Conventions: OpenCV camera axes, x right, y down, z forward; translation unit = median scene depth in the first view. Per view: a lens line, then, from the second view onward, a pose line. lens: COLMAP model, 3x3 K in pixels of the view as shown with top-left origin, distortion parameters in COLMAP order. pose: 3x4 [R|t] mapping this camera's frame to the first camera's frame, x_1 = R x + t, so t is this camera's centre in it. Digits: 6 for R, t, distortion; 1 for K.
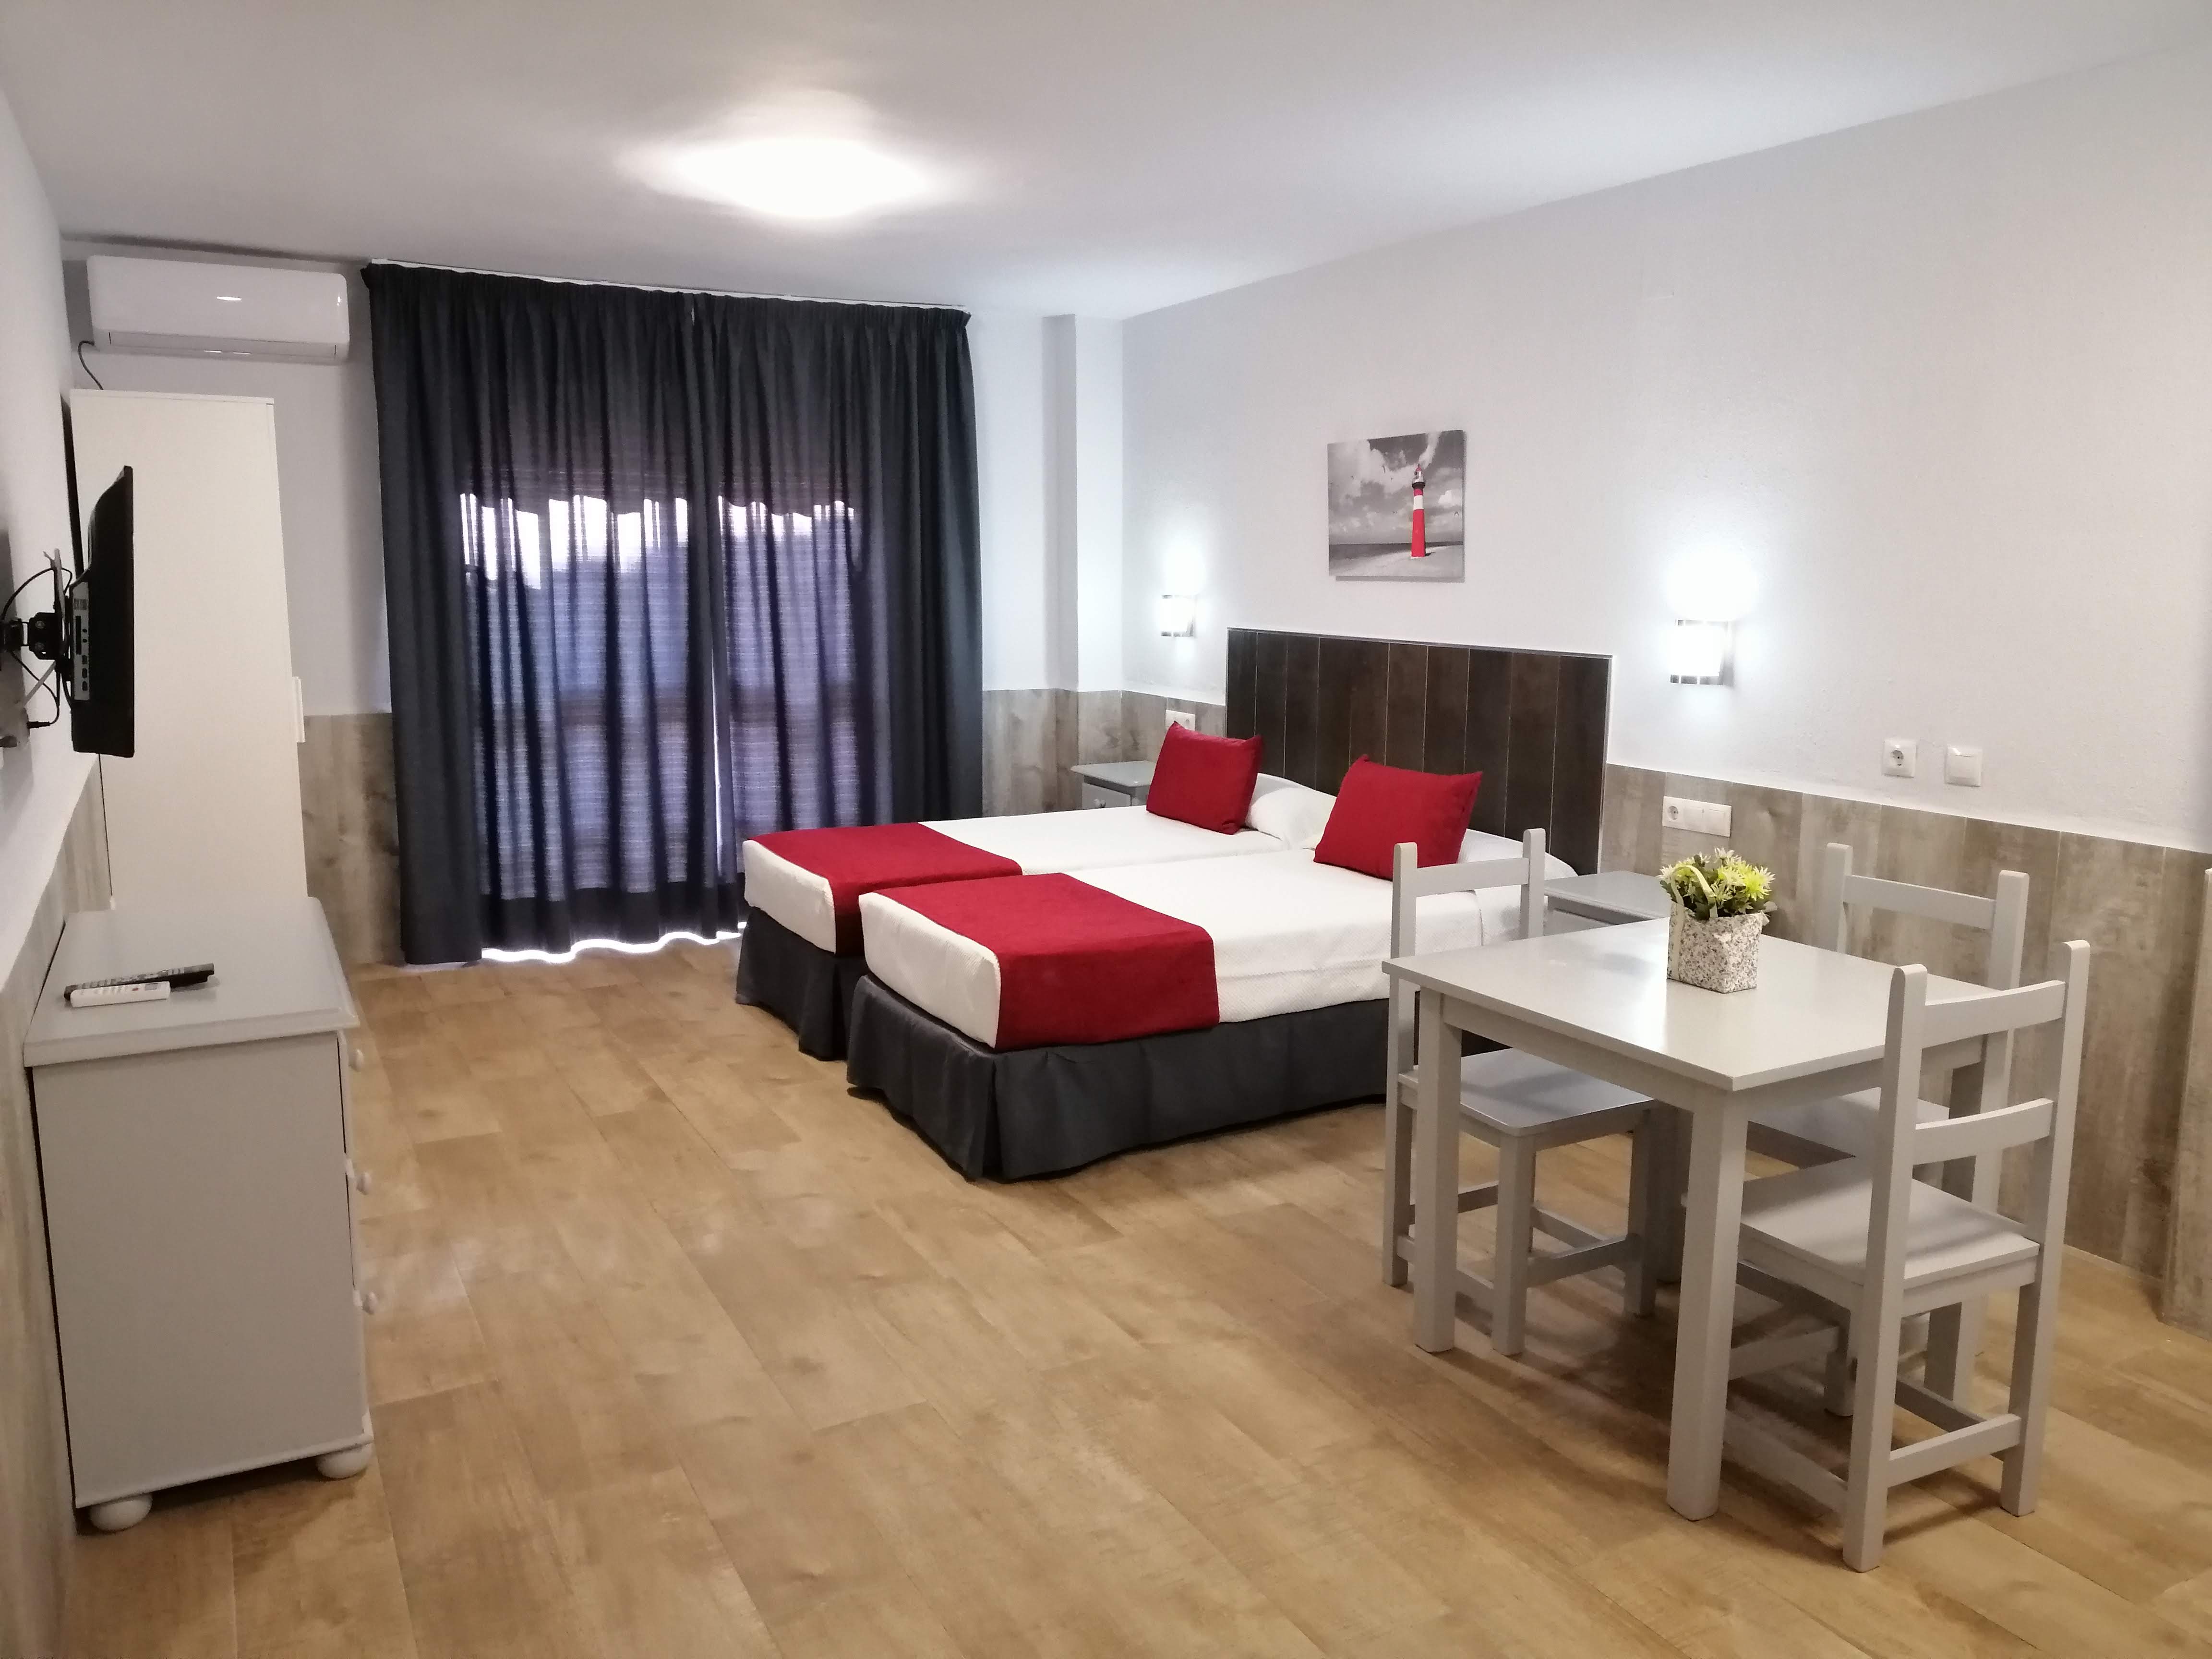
lens RADIAL K [[1654.1, 0, 1110.4], [0, 1654.1, 828.3], [0, 0, 1]] dist [0.072508, -0.105194]
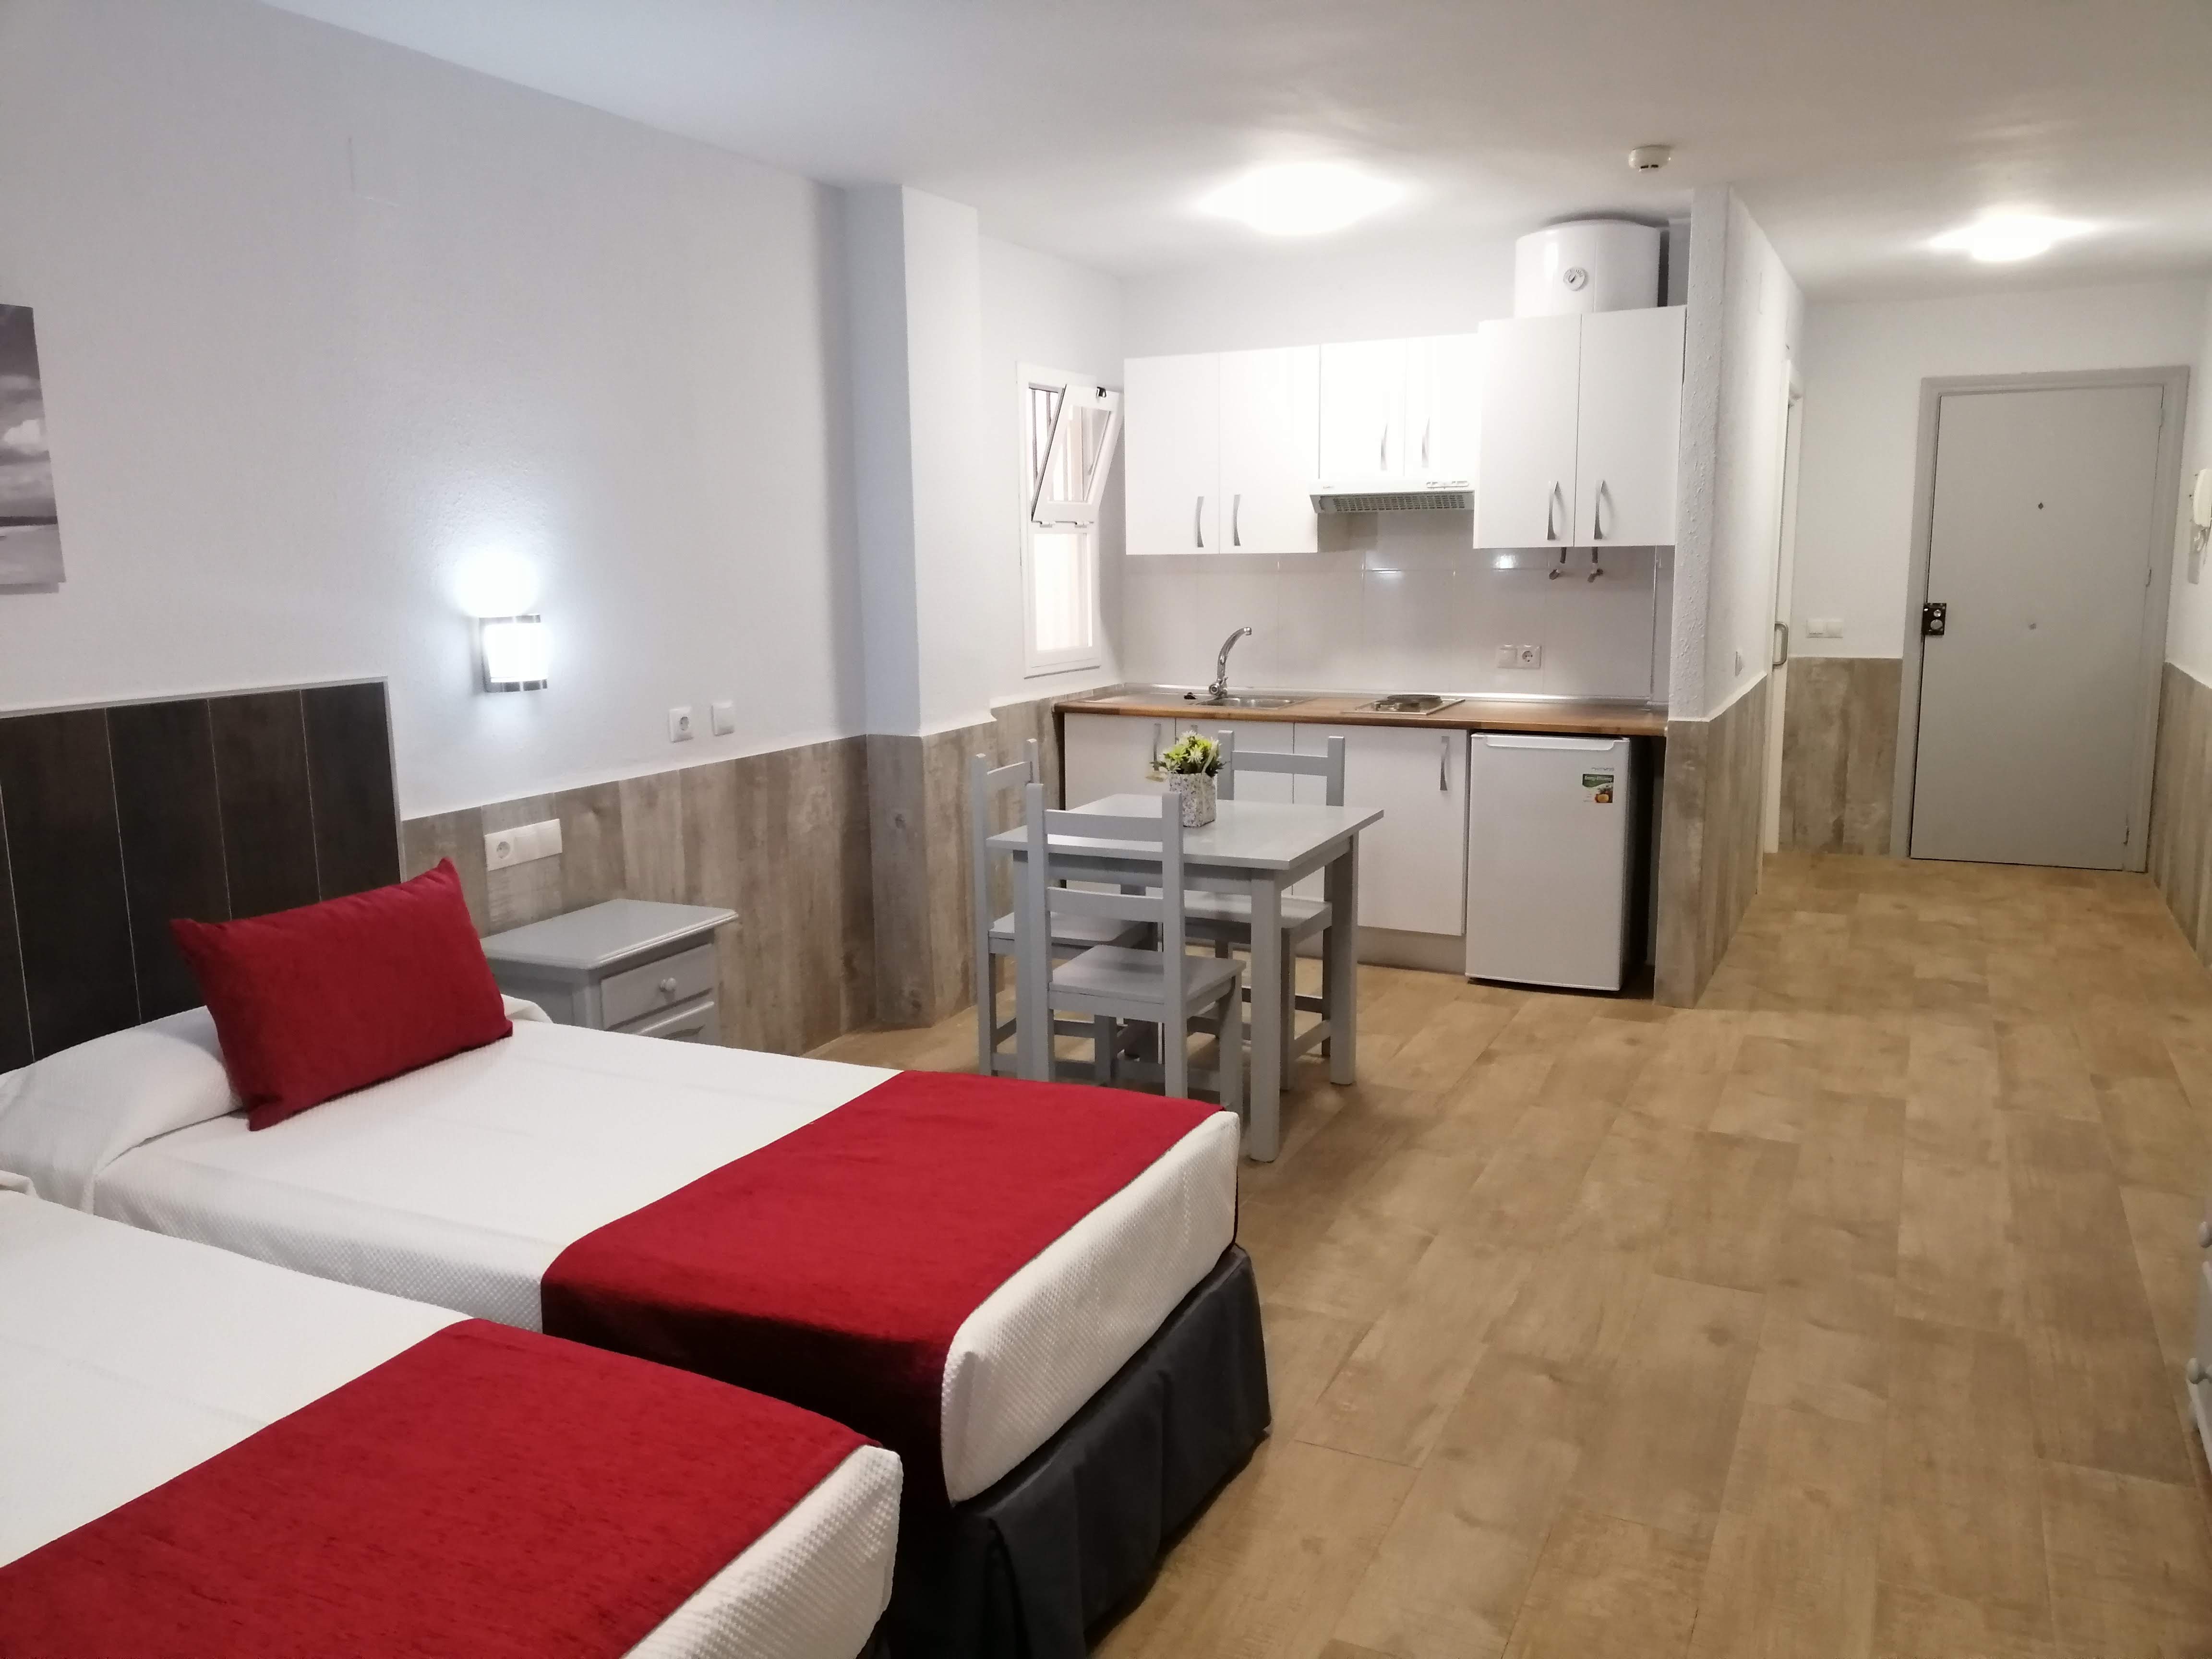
lens RADIAL K [[1654.1, 0, 1110.4], [0, 1654.1, 828.3], [0, 0, 1]] dist [0.072508, -0.105194]
pose [[-0.578054, -0.133452, 0.805012, -0.499738], [0.145313, 0.953932, 0.262484, -0.191321], [-0.802956, 0.268708, -0.532032, 1.180351]]
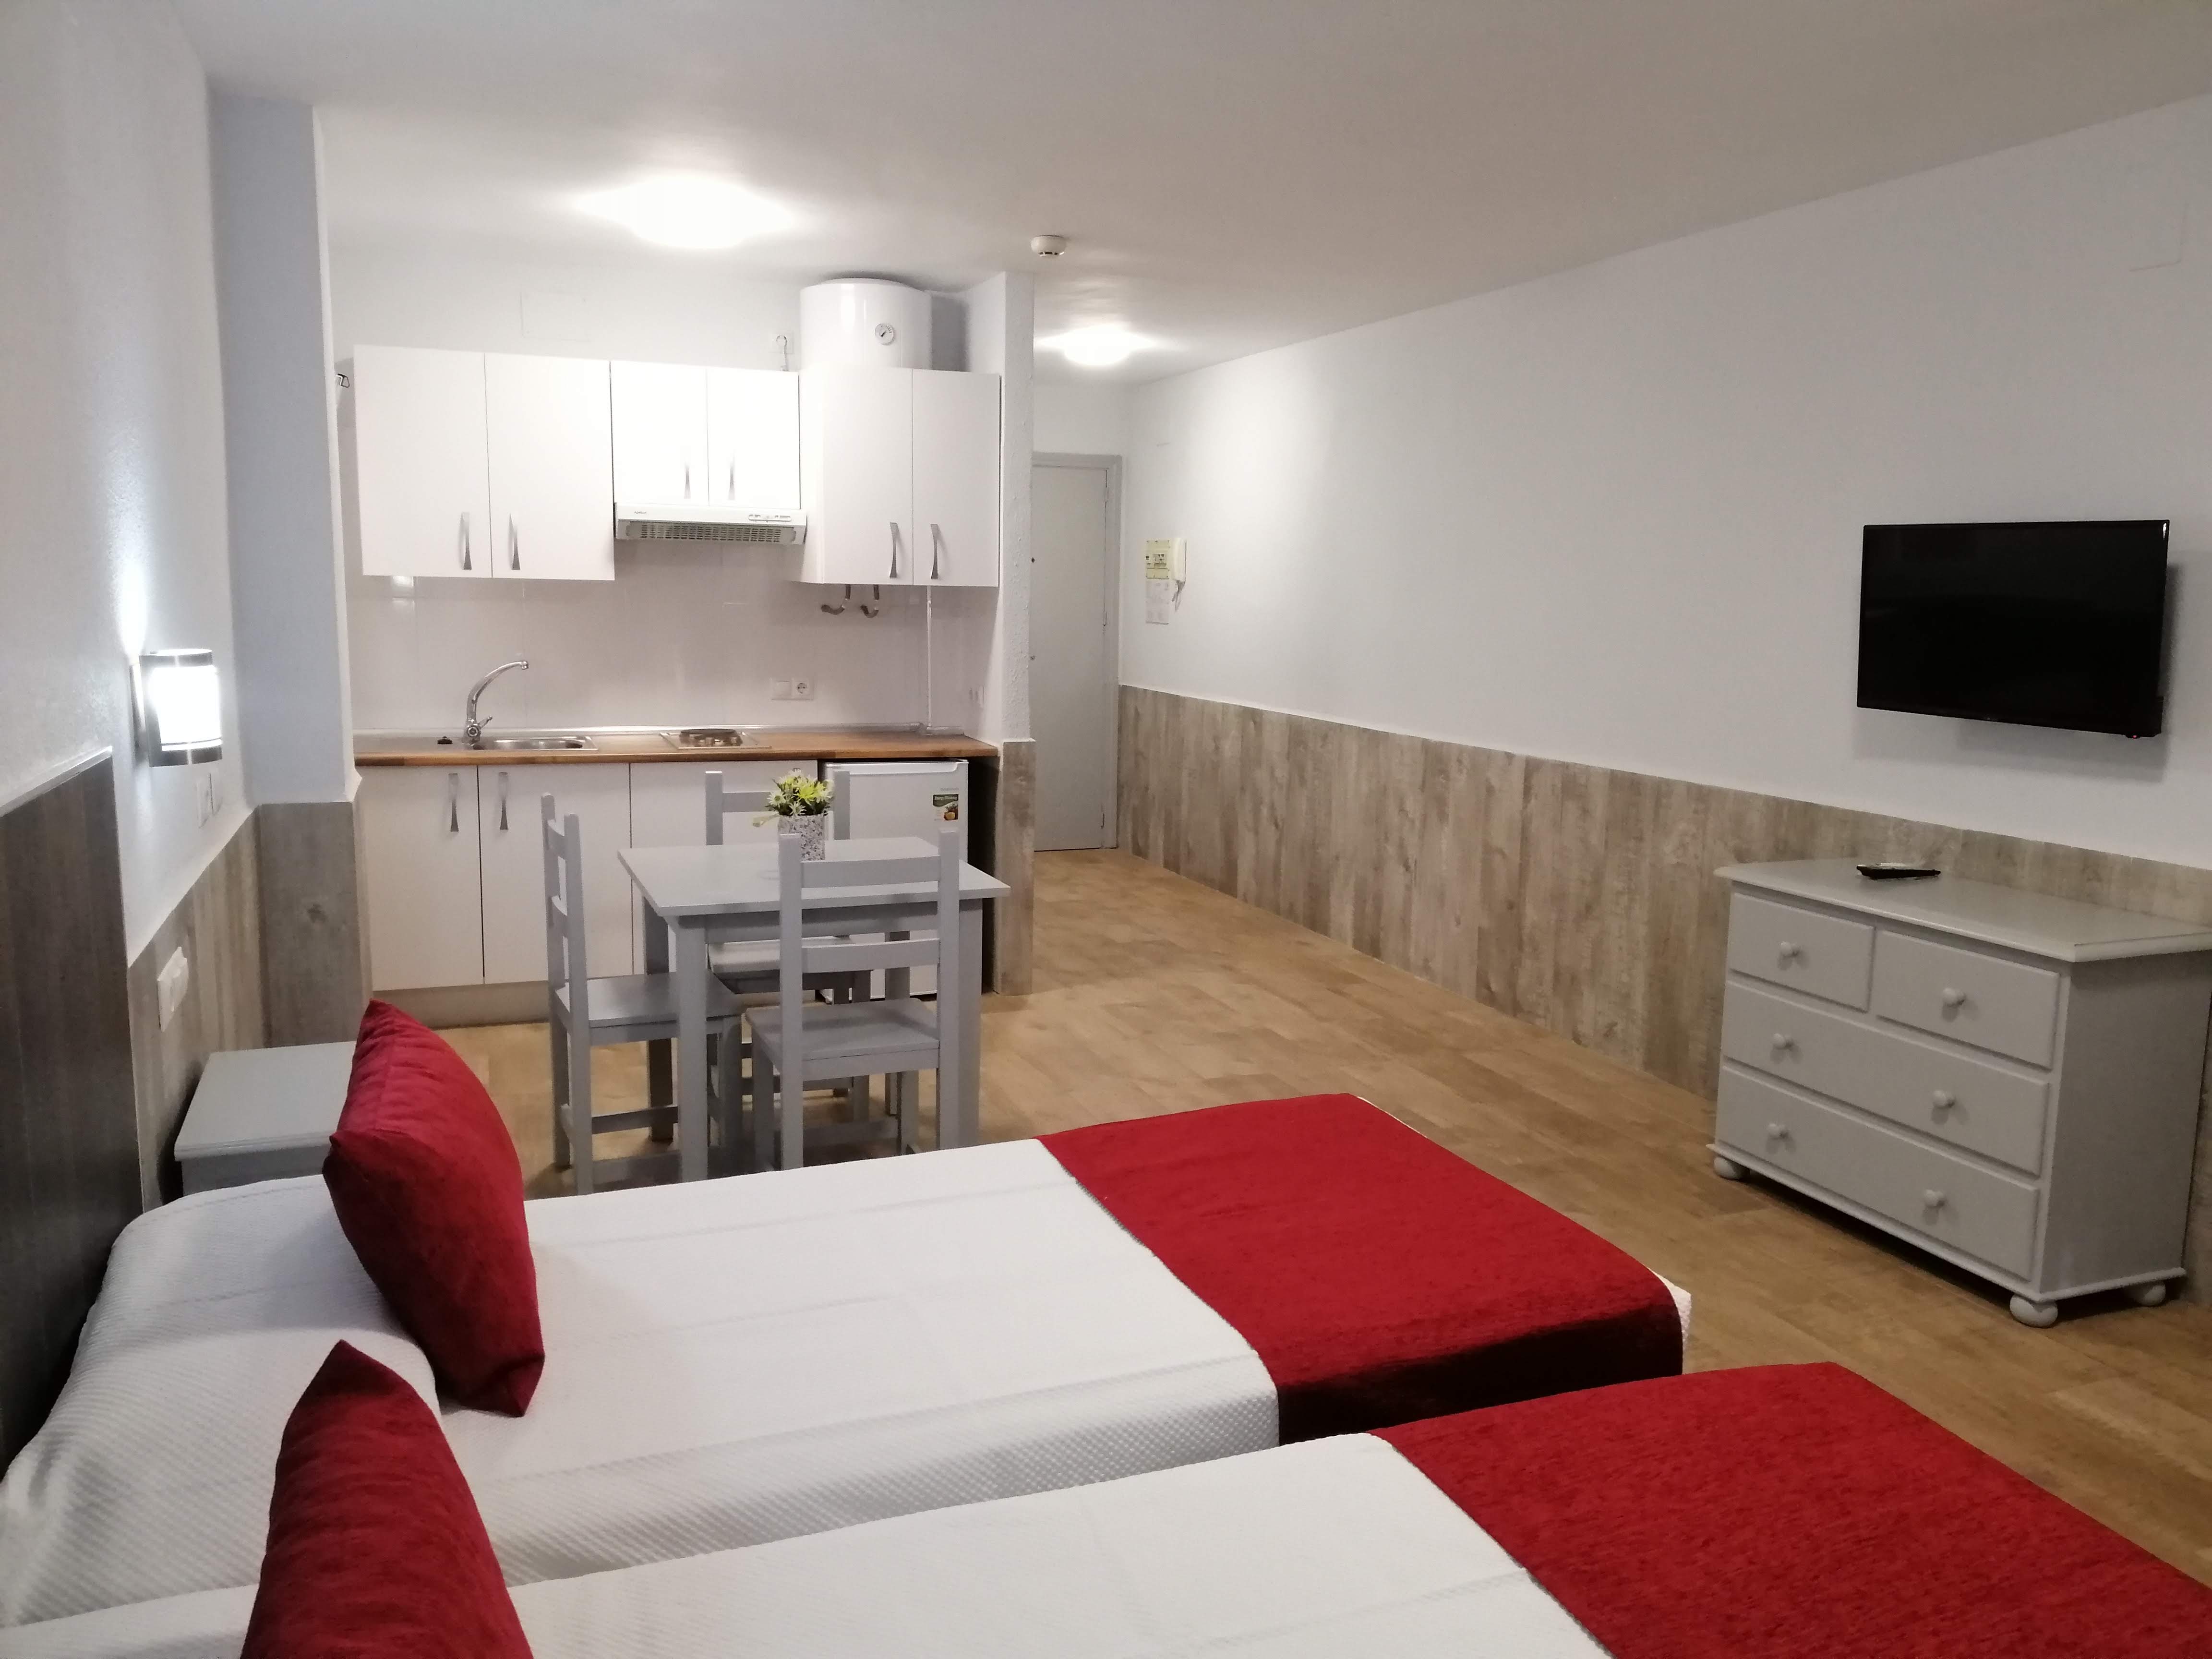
lens RADIAL K [[1654.1, 0, 1110.4], [0, 1654.1, 828.3], [0, 0, 1]] dist [0.072508, -0.105194]
pose [[-0.992104, -0.040336, 0.118751, -0.037954], [-0.002029, 0.951907, 0.306379, -0.233165], [-0.125398, 0.303720, -0.944473, 1.454647]]
